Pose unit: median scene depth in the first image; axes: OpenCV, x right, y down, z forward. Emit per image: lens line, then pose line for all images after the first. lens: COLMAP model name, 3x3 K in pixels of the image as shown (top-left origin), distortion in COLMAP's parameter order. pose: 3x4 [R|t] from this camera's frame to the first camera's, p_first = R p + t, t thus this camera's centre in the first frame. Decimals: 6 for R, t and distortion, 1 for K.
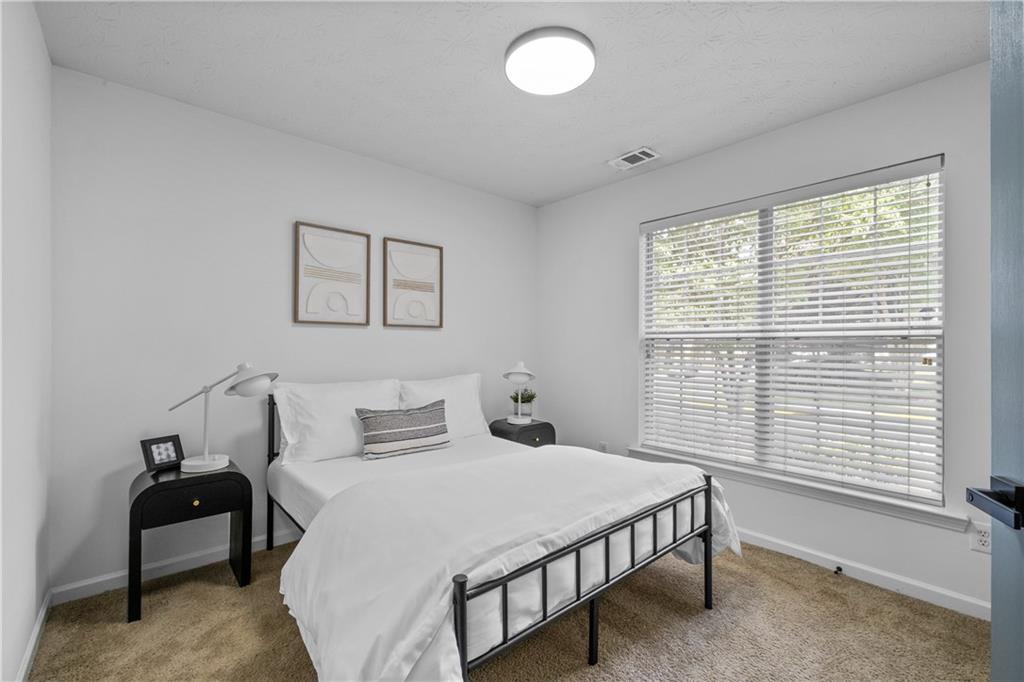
lens RADIAL K [[436.7, 0, 556.7], [0, 436.7, 344.8], [0, 0, 1]] dist [0.000041, 0.000069]
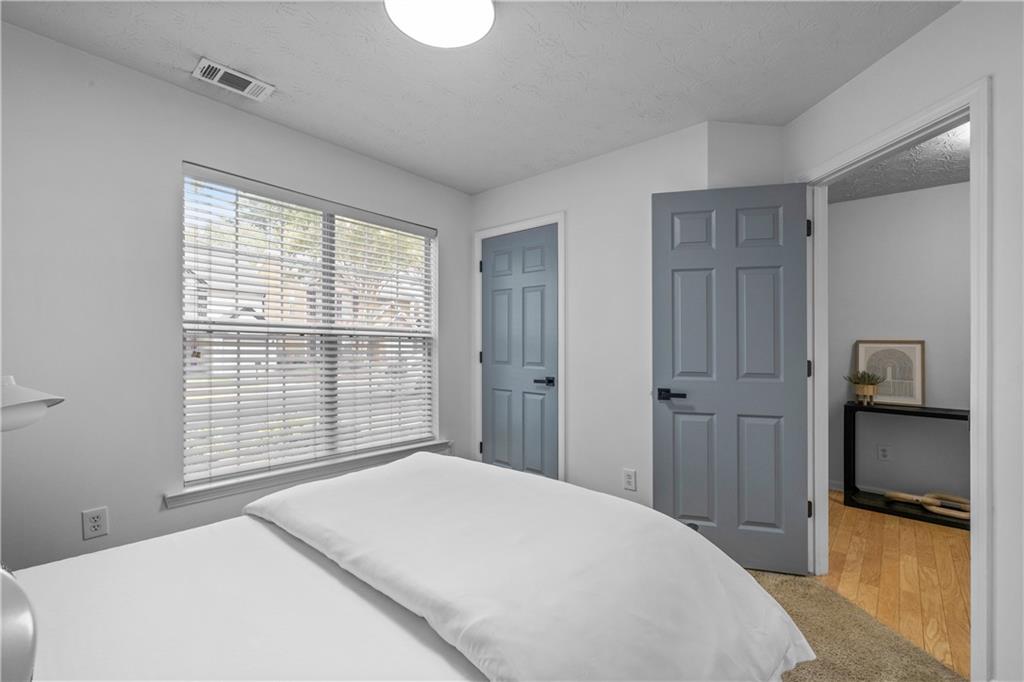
lens RADIAL K [[438.0, 0, 516.8], [0, 438.0, 339.6], [0, 0, 1]] dist [-0.000763, 0.000239]
pose [[-0.089278, 0.008110, 0.995974, -0.625651], [-0.018941, 0.999772, -0.009839, -0.001789], [-0.995827, -0.019743, -0.089104, 0.633180]]
